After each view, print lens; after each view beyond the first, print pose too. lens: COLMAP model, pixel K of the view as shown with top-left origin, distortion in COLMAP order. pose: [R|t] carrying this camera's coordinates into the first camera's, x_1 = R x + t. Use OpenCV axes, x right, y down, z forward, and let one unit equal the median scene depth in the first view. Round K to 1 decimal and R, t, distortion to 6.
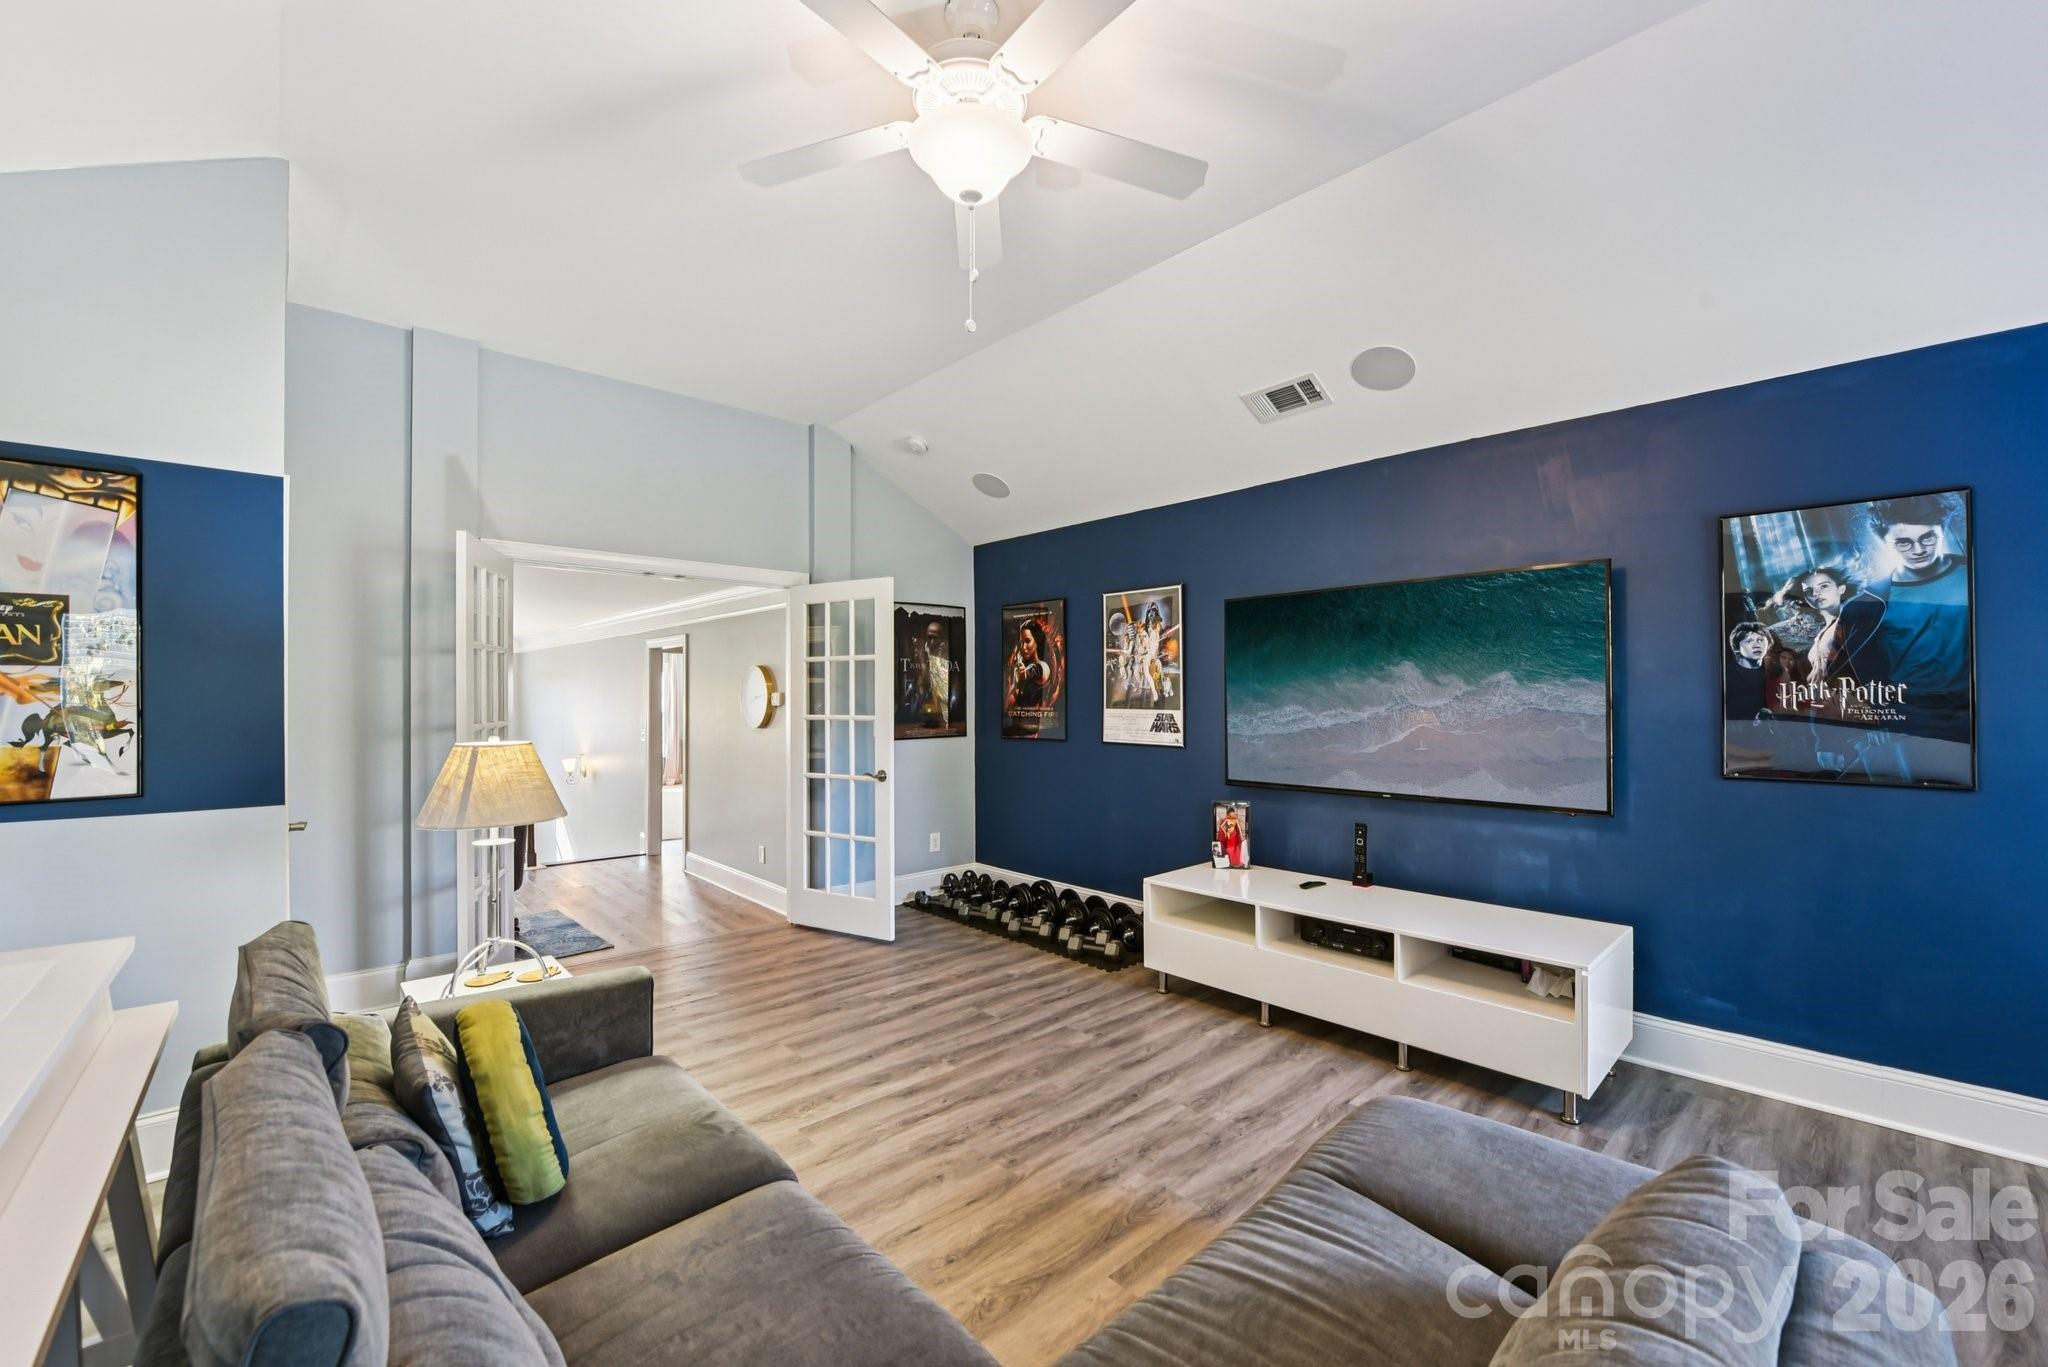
lens RADIAL K [[814.3, 0, 1024.0], [0, 814.3, 683.5], [0, 0, 1]] dist [-0.015234, -0.000029]
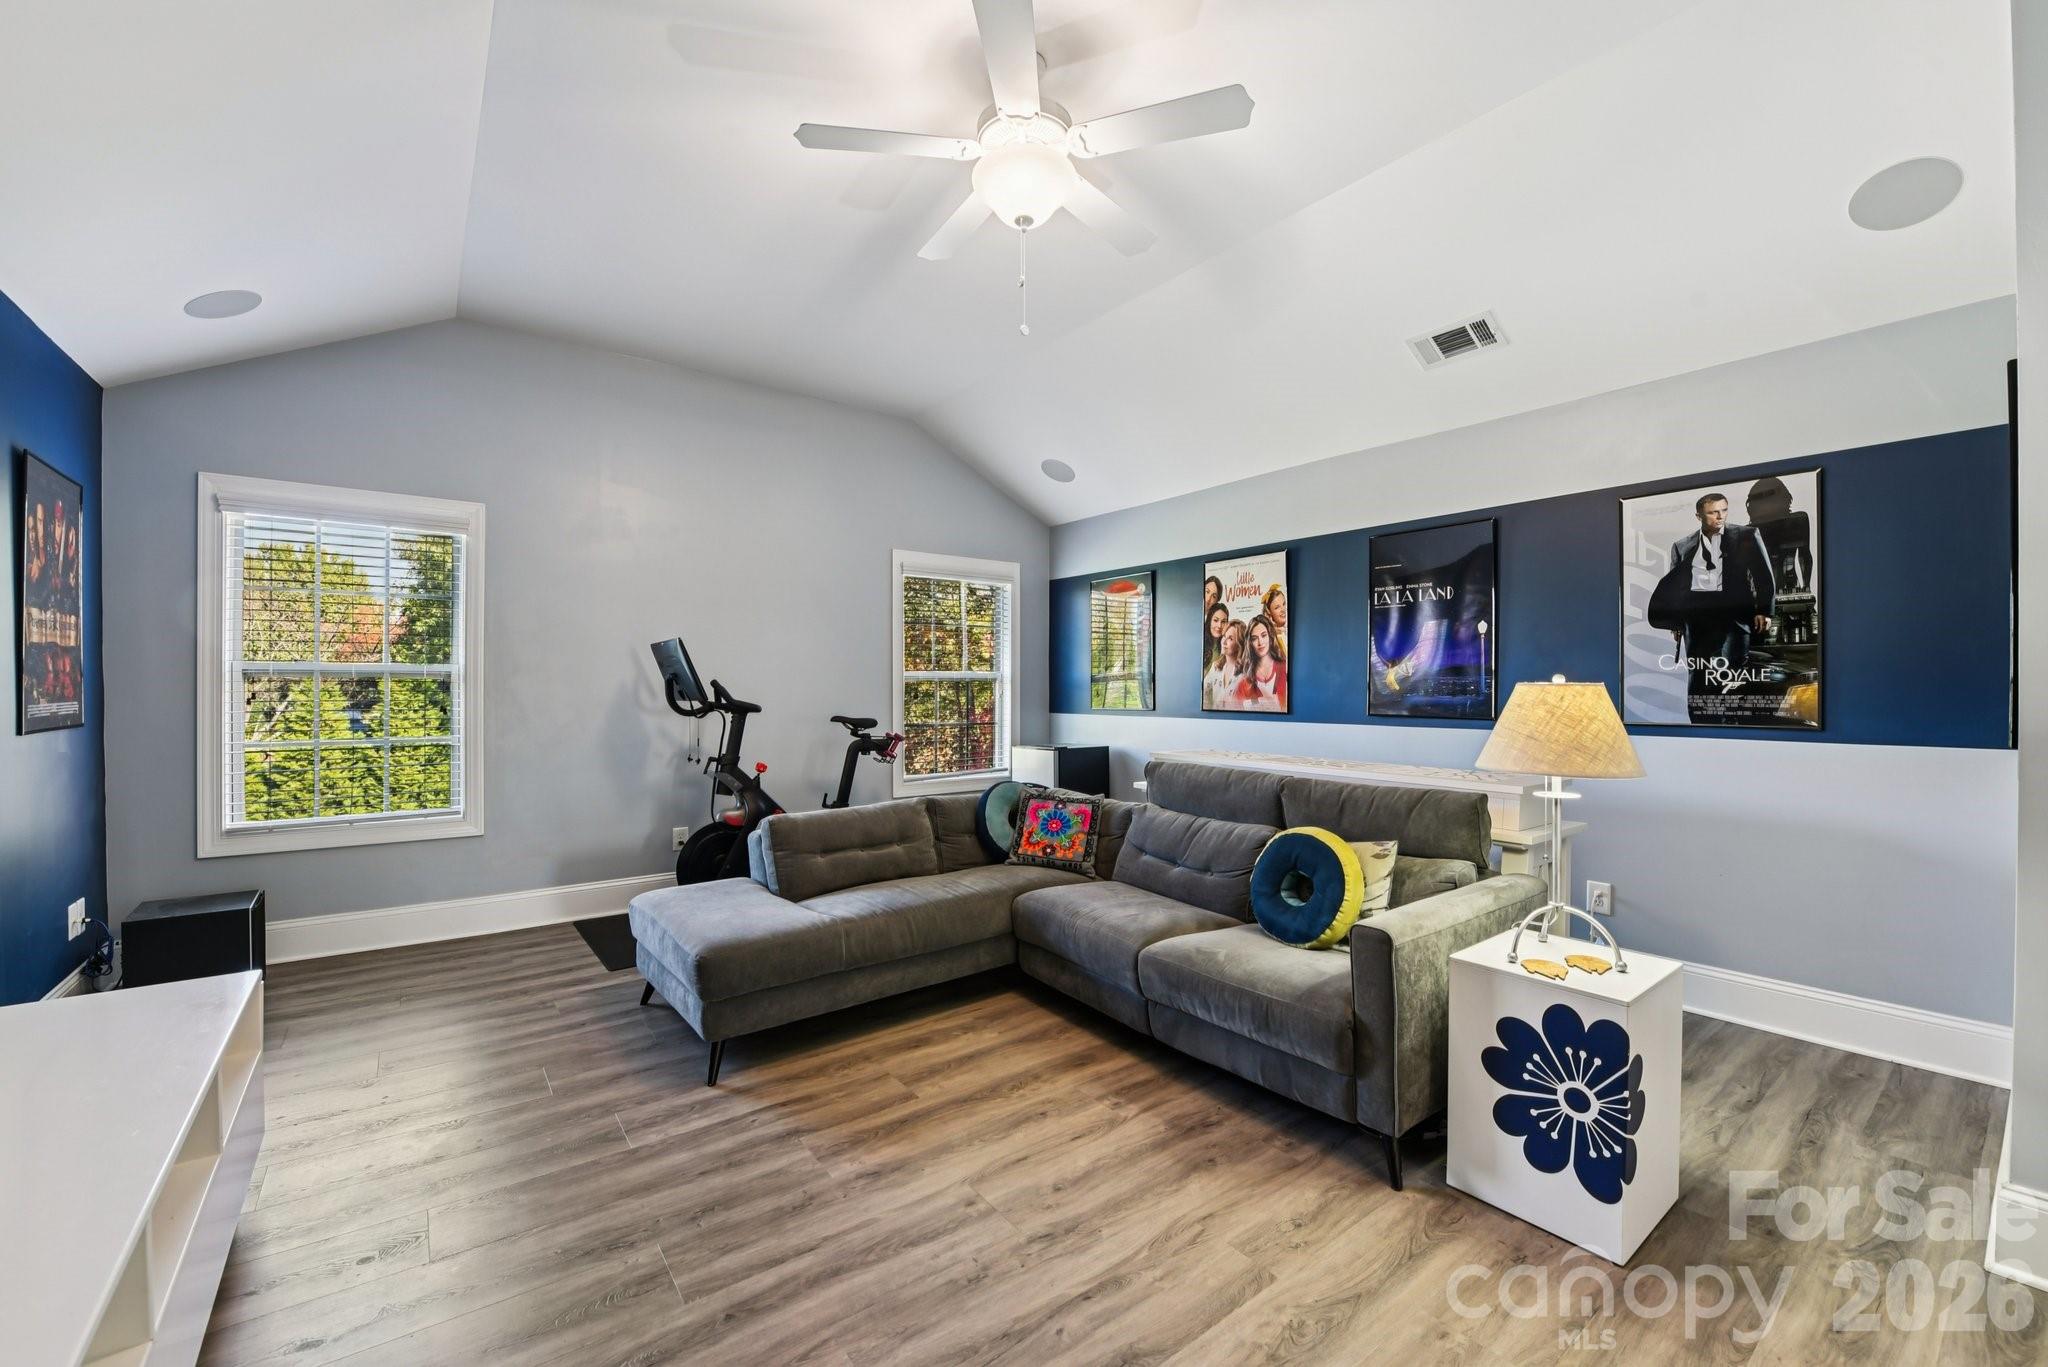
lens RADIAL K [[827.4, 0, 1024.0], [0, 827.4, 683.5], [0, 0, 1]] dist [-0.017089, -0.000318]
pose [[-0.995595, 0.003344, 0.093695, -0.126128], [0.001514, 0.999807, -0.019601, 0.072185], [-0.093743, -0.019373, -0.995408, 1.562641]]
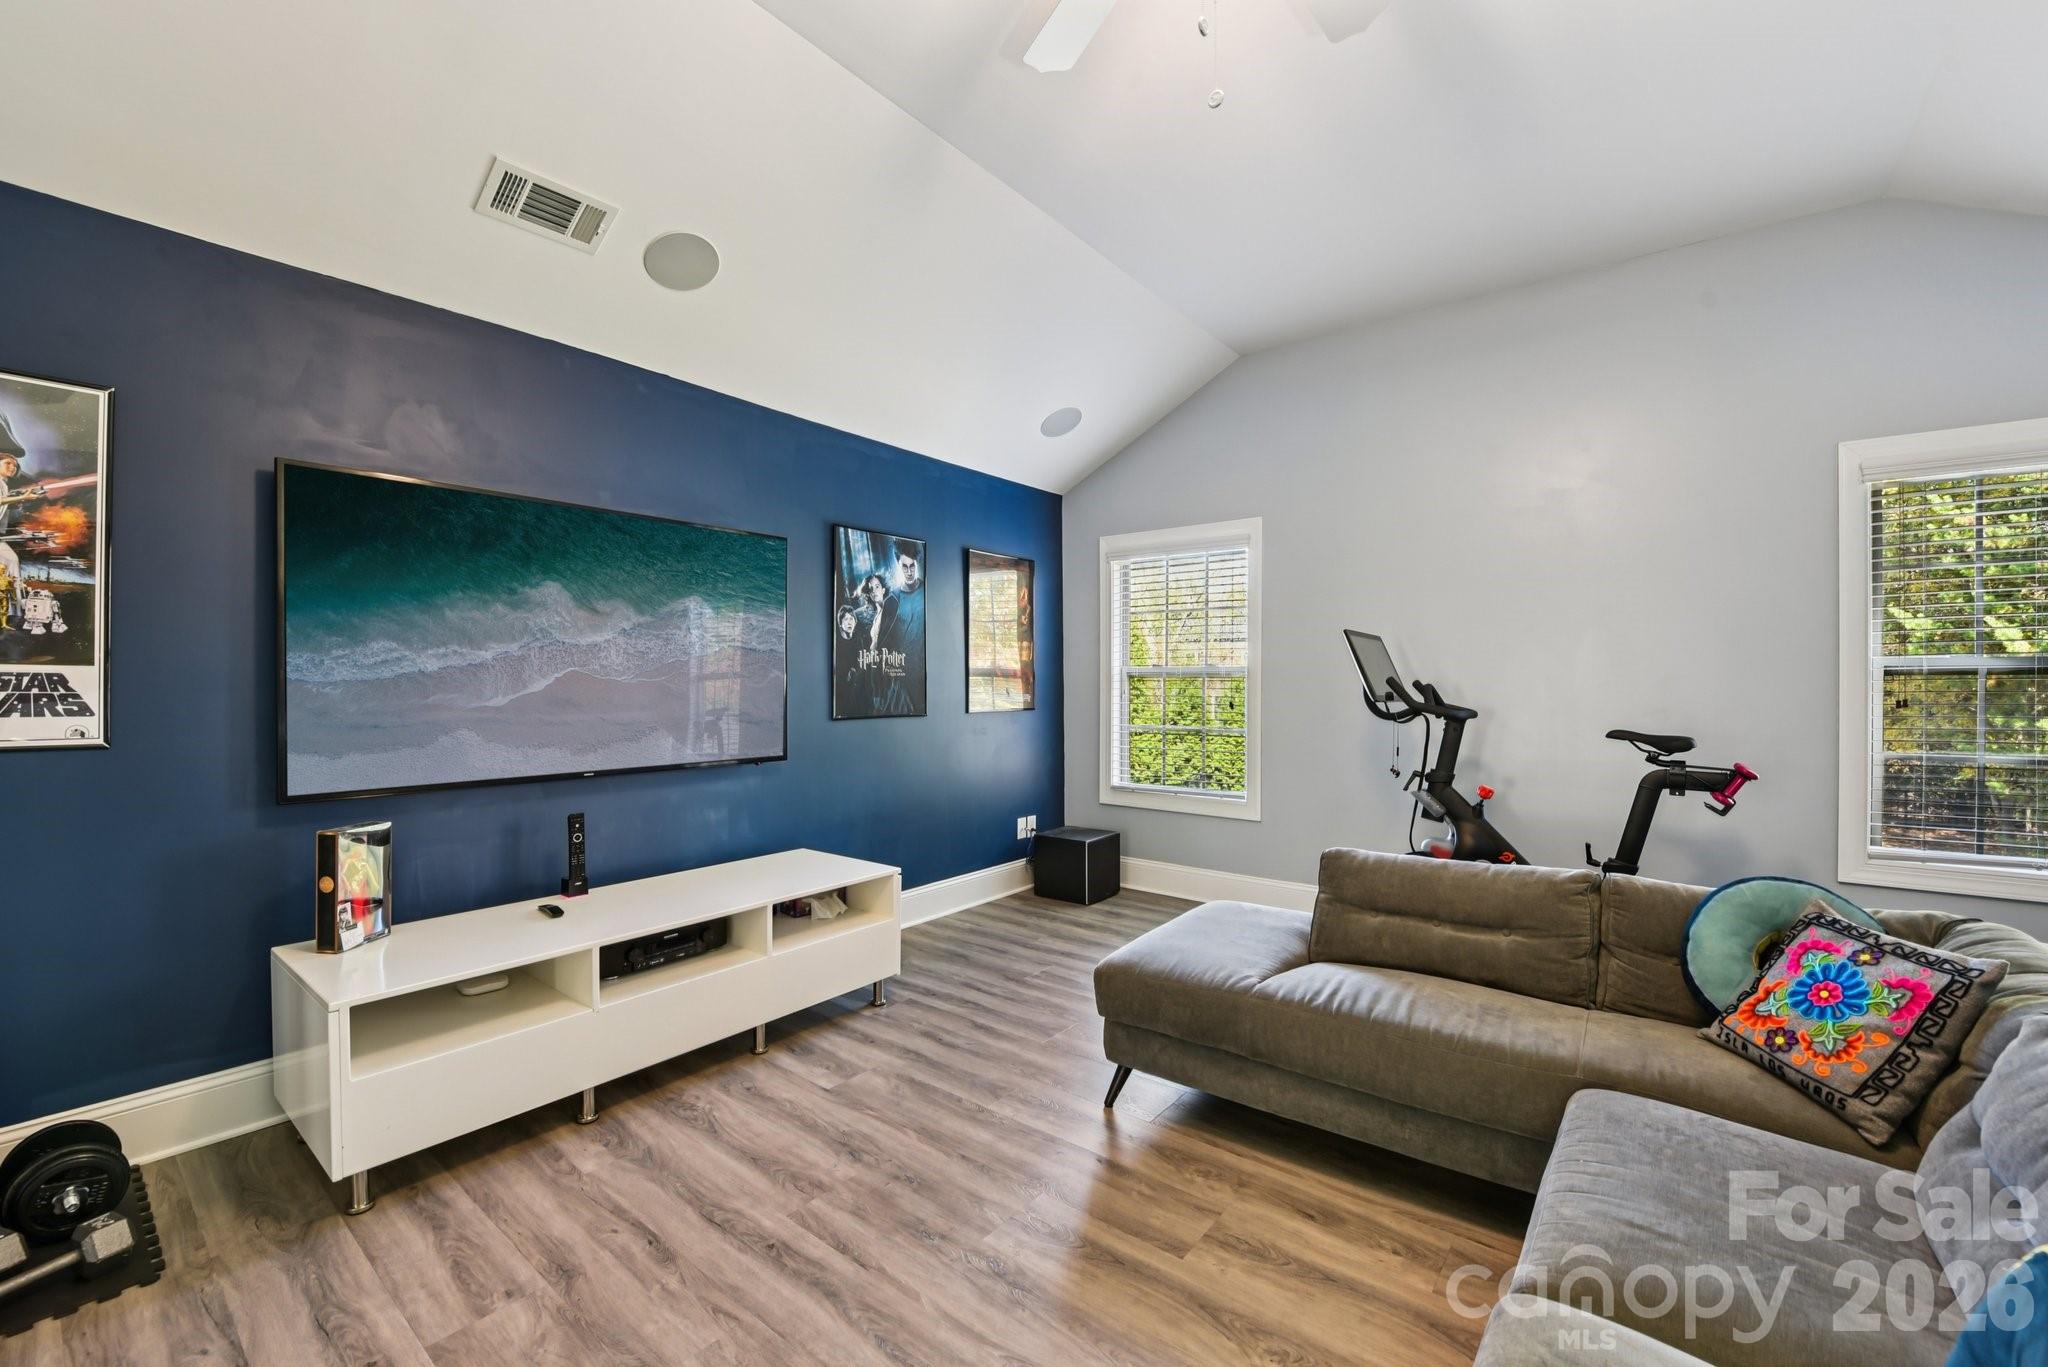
lens RADIAL K [[827.4, 0, 1024.0], [0, 827.4, 683.5], [0, 0, 1]] dist [-0.017089, -0.000318]
pose [[-0.150171, 0.004418, 0.988650, -0.539164], [-0.015161, 0.999862, -0.006771, 0.061999], [-0.988544, -0.016006, -0.150084, 0.905197]]
